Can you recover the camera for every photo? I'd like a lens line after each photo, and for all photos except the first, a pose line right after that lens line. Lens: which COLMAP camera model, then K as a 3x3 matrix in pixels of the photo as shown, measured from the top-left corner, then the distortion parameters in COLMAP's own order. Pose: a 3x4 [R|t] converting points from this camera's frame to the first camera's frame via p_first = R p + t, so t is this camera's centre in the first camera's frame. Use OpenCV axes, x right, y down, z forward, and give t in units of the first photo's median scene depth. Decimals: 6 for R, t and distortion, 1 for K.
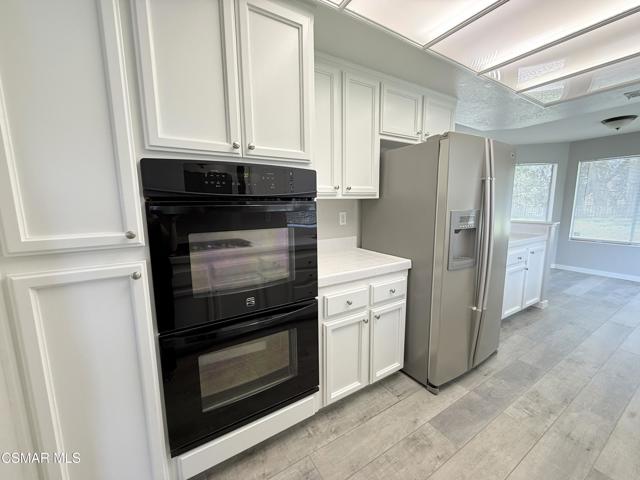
lens RADIAL K [[255.1, 0, 320.0], [0, 255.1, 240.0], [0, 0, 1]] dist [-0.000392, -0.000557]
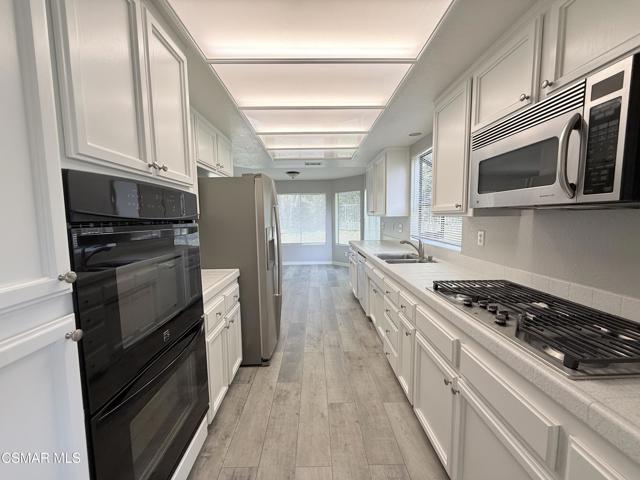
lens RADIAL K [[255.1, 0, 320.0], [0, 255.1, 240.0], [0, 0, 1]] dist [-0.000392, -0.000557]
pose [[0.501234, -0.074360, 0.862111, -0.563203], [0.134263, 0.990918, 0.007410, -0.018706], [-0.854832, 0.112035, 0.506666, 0.030411]]
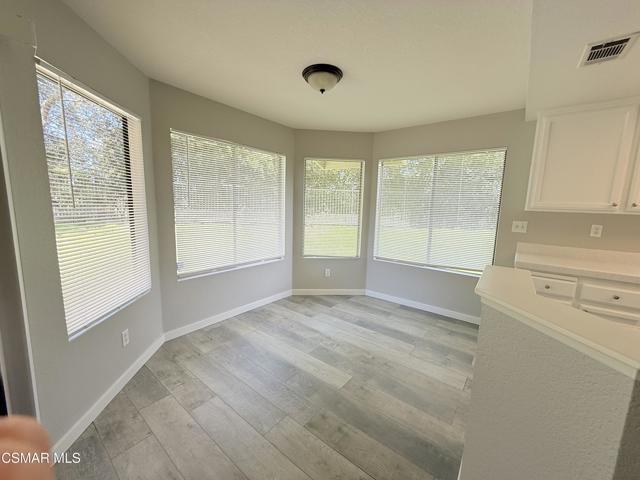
lens RADIAL K [[255.1, 0, 320.0], [0, 255.1, 240.0], [0, 0, 1]] dist [-0.000392, -0.000557]
pose [[-0.358401, -0.133440, 0.923982, 1.212072], [0.122868, 0.974381, 0.188377, -0.452124], [-0.925447, 0.181042, -0.332824, 2.703354]]
